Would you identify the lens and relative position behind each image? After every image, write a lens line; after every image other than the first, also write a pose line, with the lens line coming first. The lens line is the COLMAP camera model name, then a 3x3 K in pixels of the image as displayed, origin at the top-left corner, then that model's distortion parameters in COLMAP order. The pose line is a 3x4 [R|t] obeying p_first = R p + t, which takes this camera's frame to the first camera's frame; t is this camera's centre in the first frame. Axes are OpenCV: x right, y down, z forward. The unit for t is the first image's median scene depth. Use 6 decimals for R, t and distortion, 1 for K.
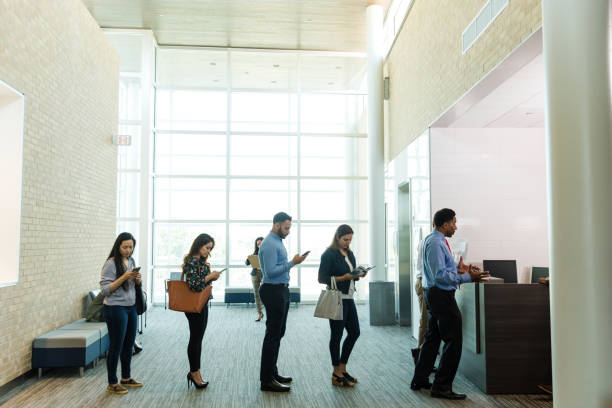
lens RADIAL K [[552.4, 0, 306.0], [0, 552.4, 204.0], [0, 0, 1]] dist [0.003344, 0.004052]
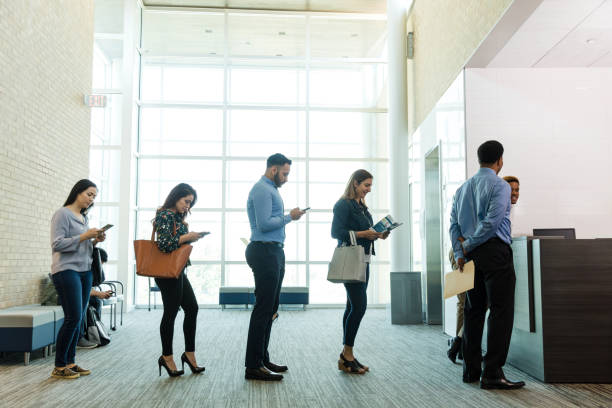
lens RADIAL K [[614.1, 0, 306.0], [0, 614.1, 204.0], [0, 0, 1]] dist [0.009135, 0.002834]
pose [[0.999728, 0.000059, -0.023312, 0.012423], [-0.000755, 0.999554, -0.029851, 0.089417], [0.023300, 0.029860, 0.999282, 0.099194]]
